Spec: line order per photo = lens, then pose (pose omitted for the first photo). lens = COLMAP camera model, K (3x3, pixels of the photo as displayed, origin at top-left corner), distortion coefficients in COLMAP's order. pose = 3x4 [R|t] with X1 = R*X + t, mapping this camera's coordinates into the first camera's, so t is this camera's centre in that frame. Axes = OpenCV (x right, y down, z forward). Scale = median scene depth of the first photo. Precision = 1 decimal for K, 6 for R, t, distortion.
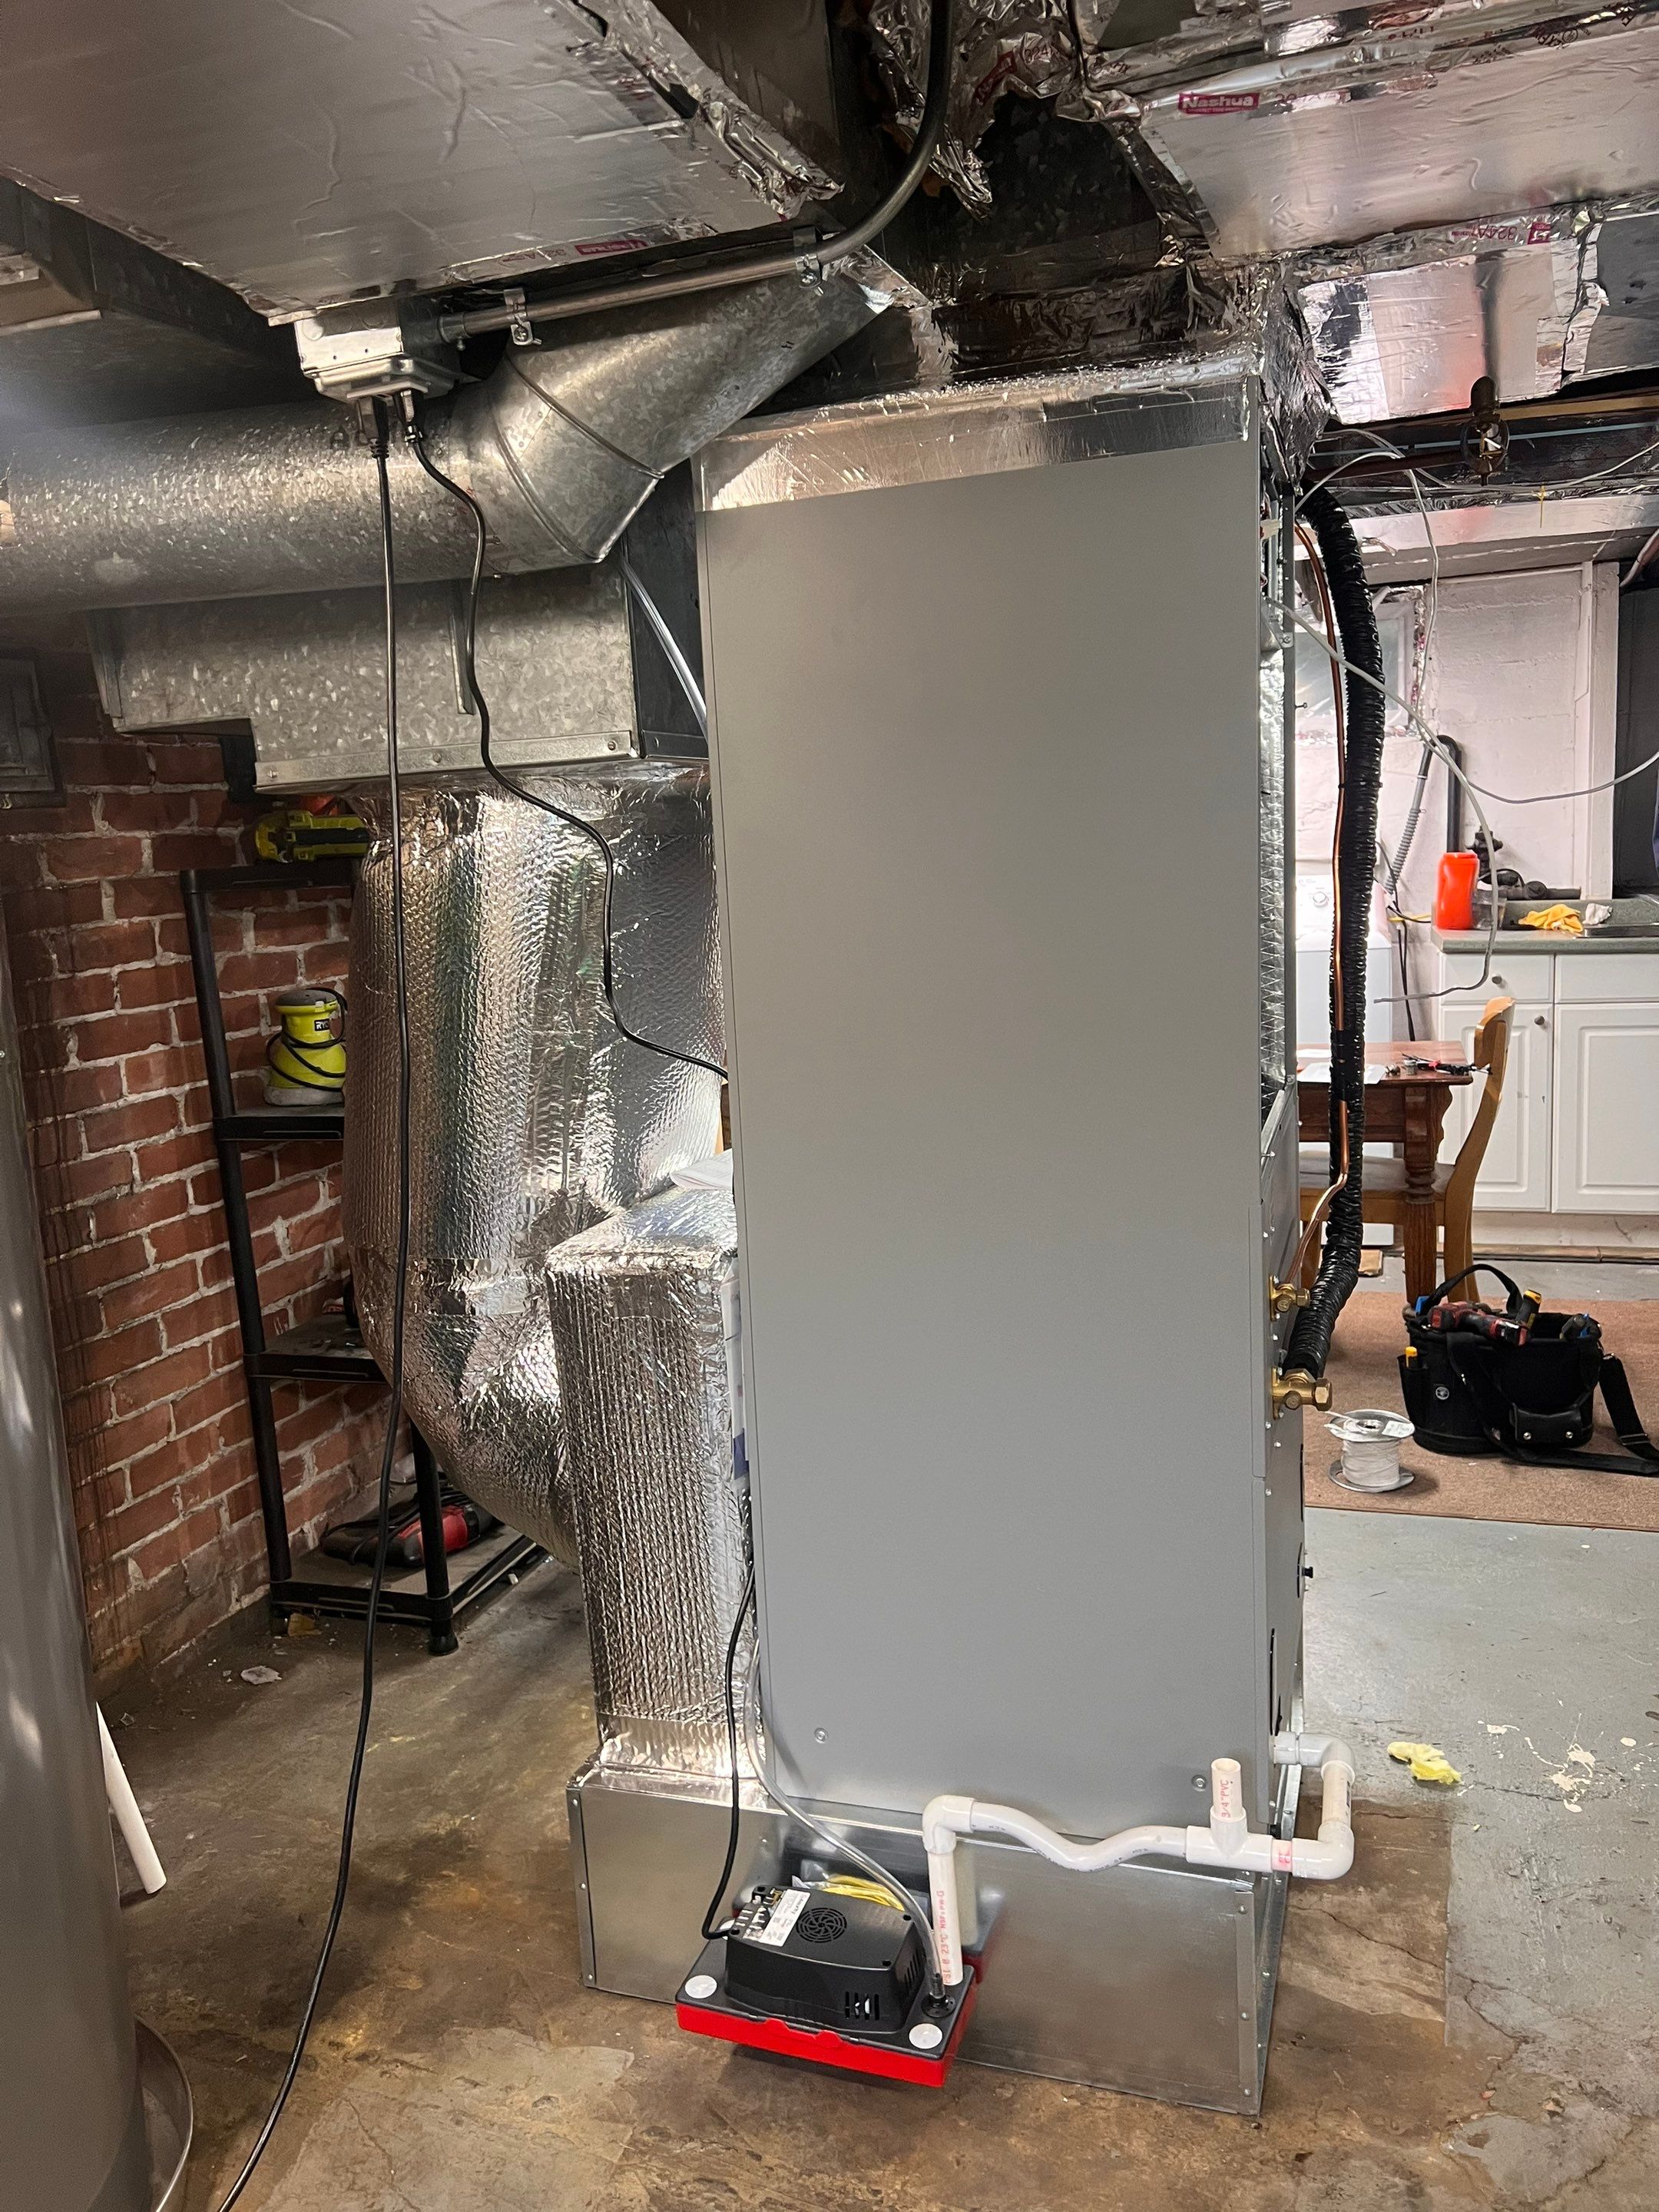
lens RADIAL K [[1664.5, 0, 829.5], [0, 1664.5, 1106.0], [0, 0, 1]] dist [0.037115, -0.057966]
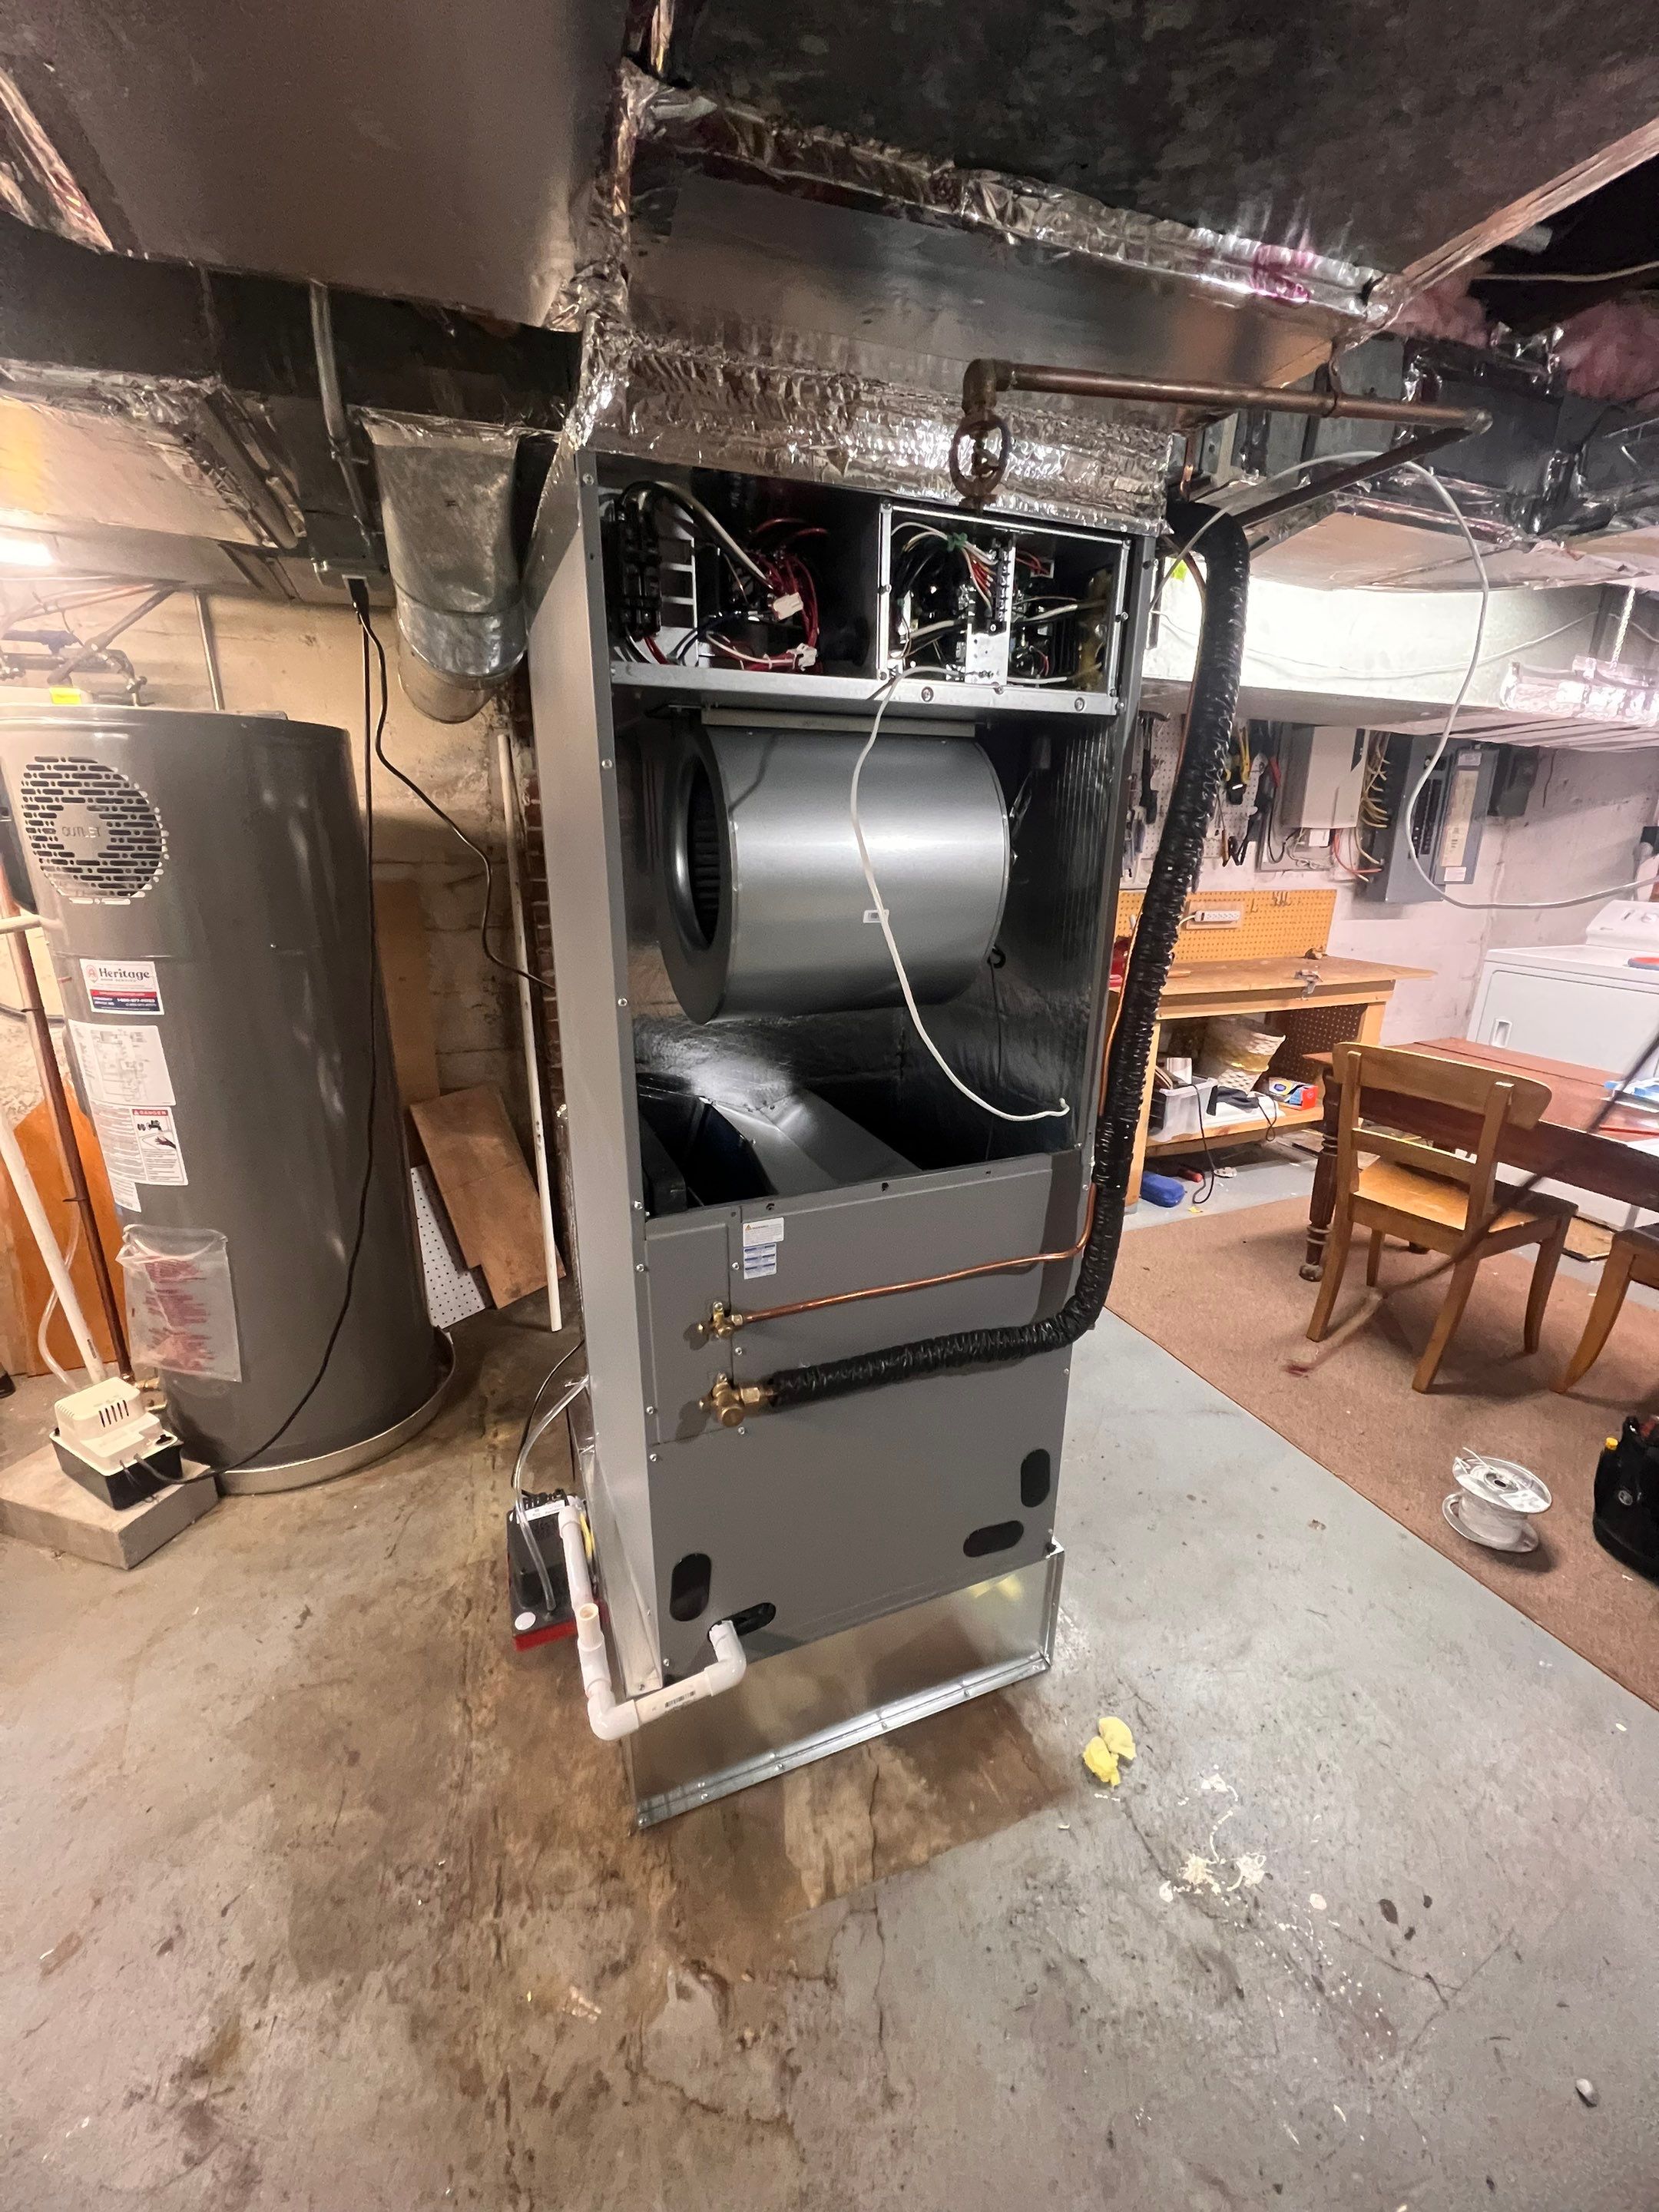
lens RADIAL K [[893.4, 0, 829.5], [0, 893.4, 1106.0], [0, 0, 1]] dist [0.000394, 0.000142]
pose [[0.655097, 0.290460, -0.697482, 0.538891], [-0.160090, 0.955552, 0.247570, -0.149130], [0.738390, -0.050522, 0.672479, 0.483857]]
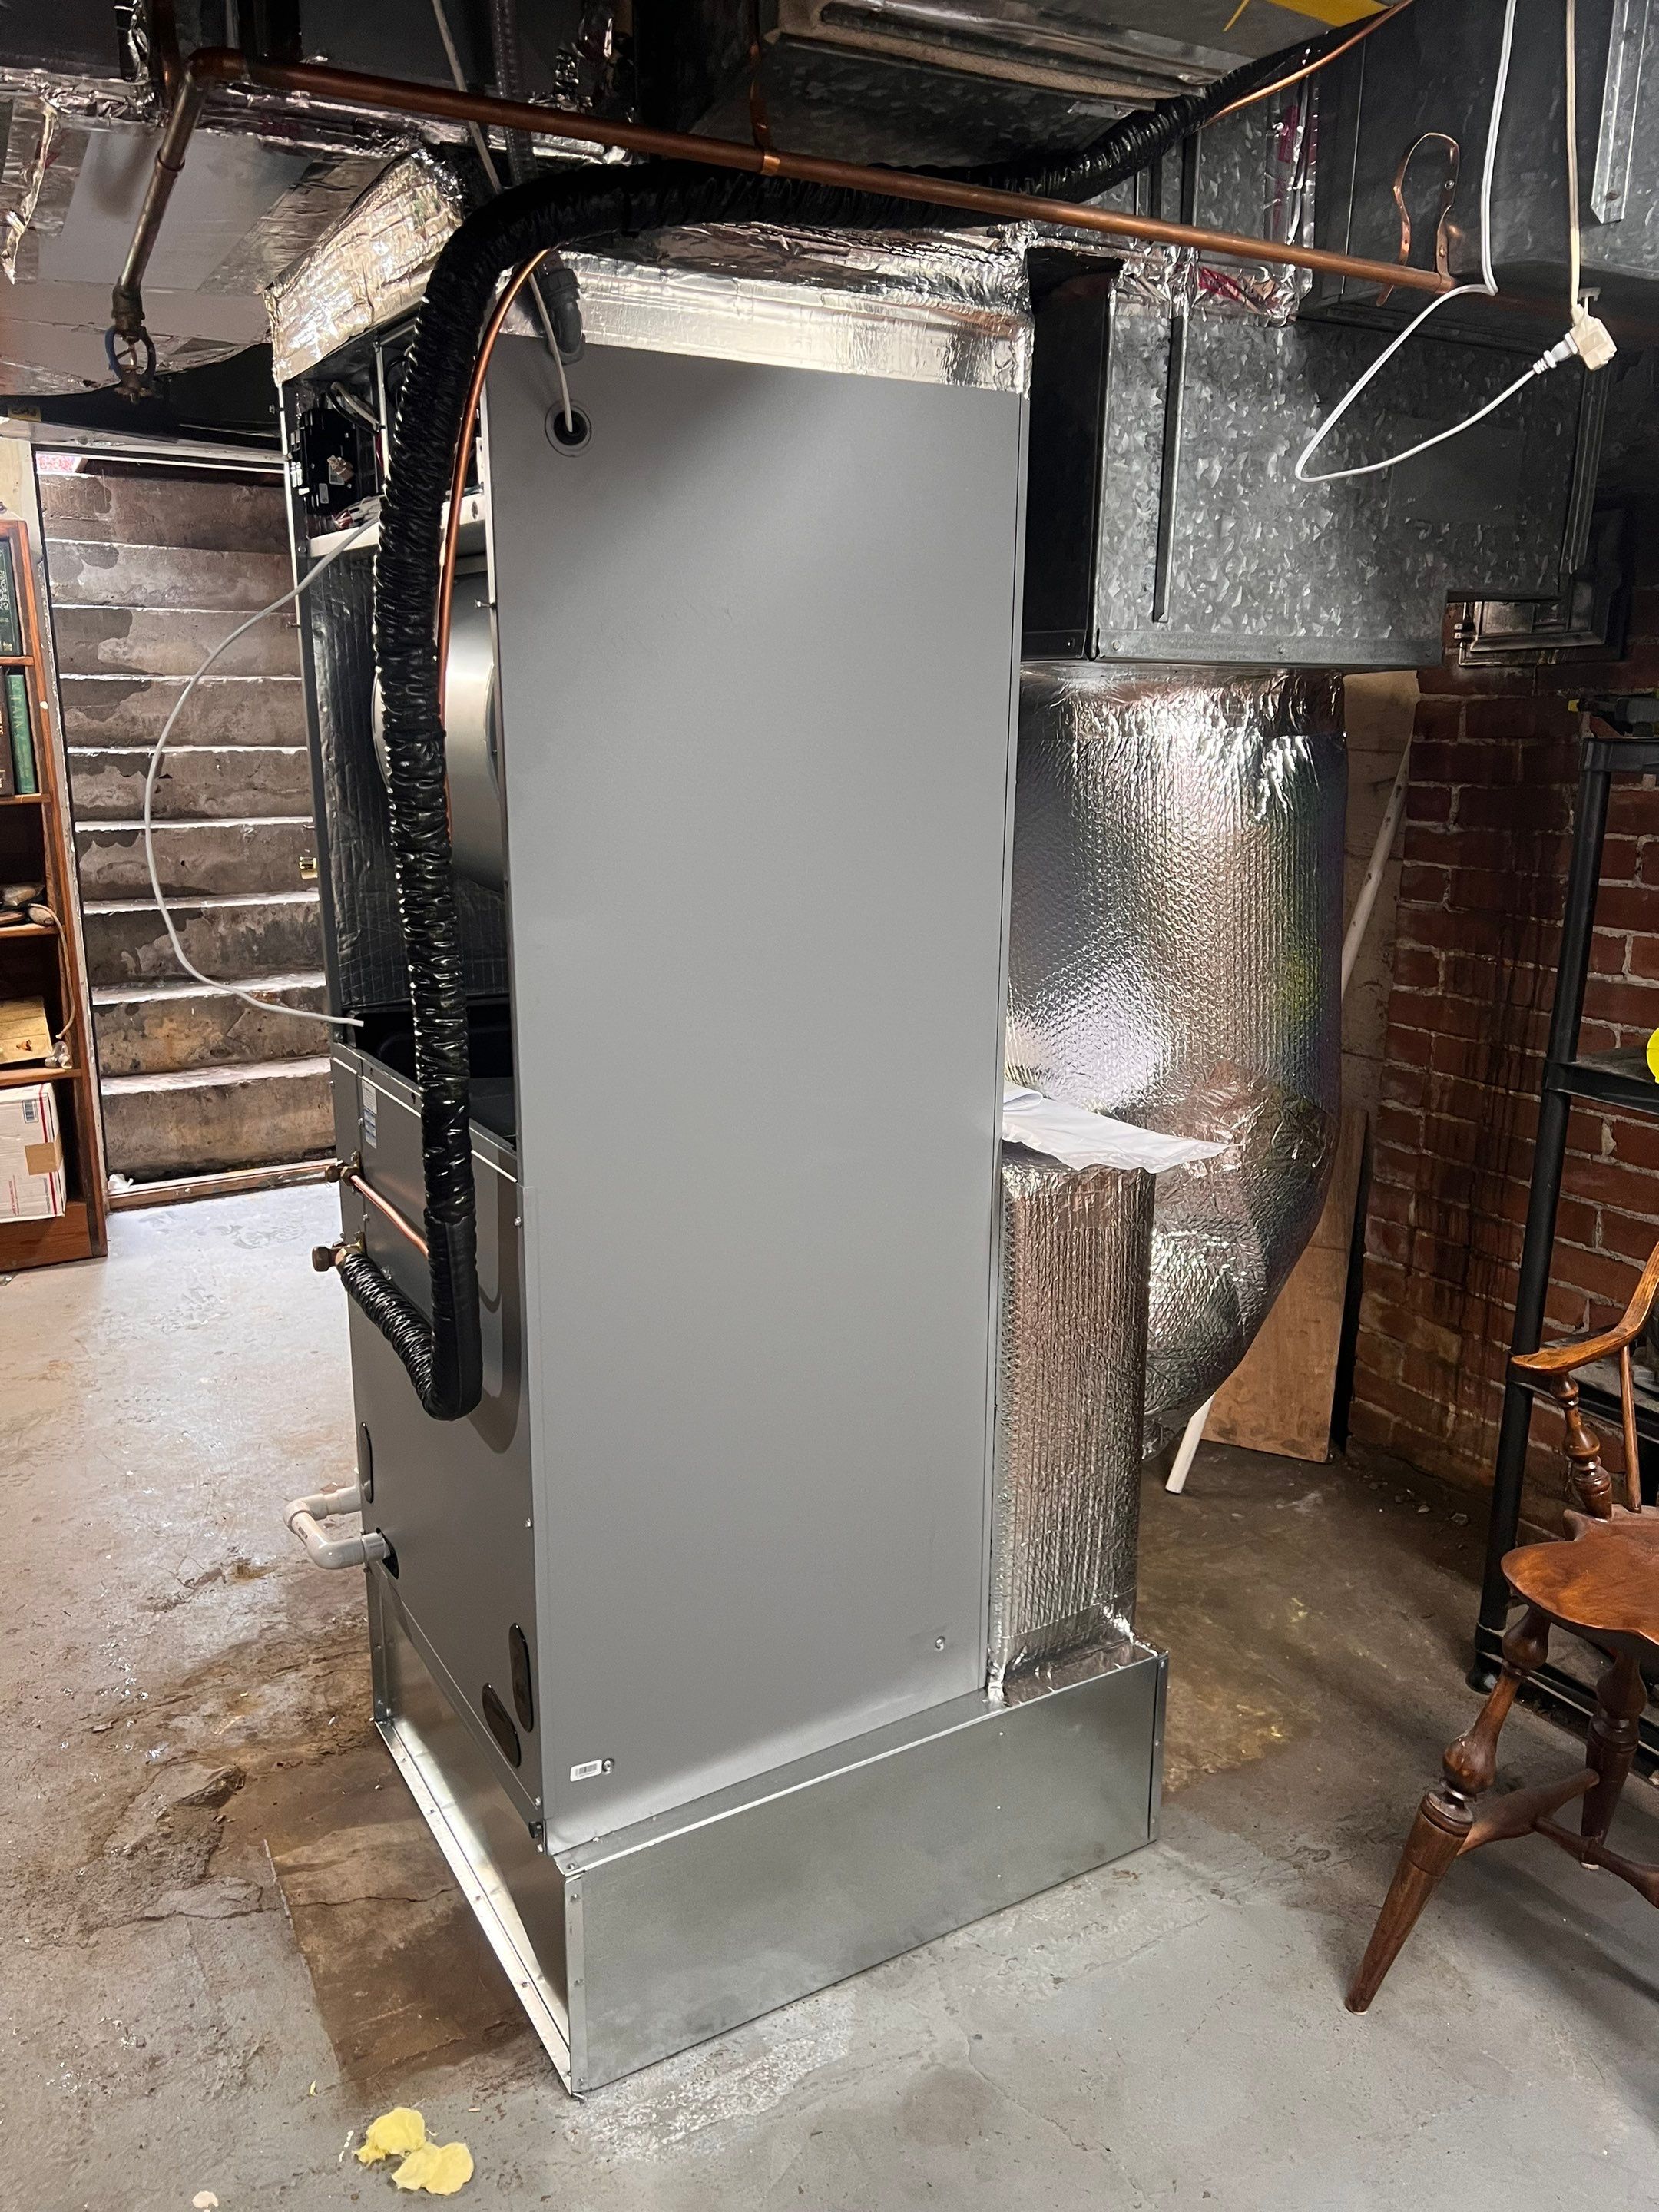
lens RADIAL K [[1664.5, 0, 829.5], [0, 1664.5, 1106.0], [0, 0, 1]] dist [0.037115, -0.057966]
pose [[-0.651469, 0.233173, -0.721955, 0.658575], [-0.088227, 0.921858, 0.377351, -0.294272], [0.753528, 0.309528, -0.579990, 1.433497]]
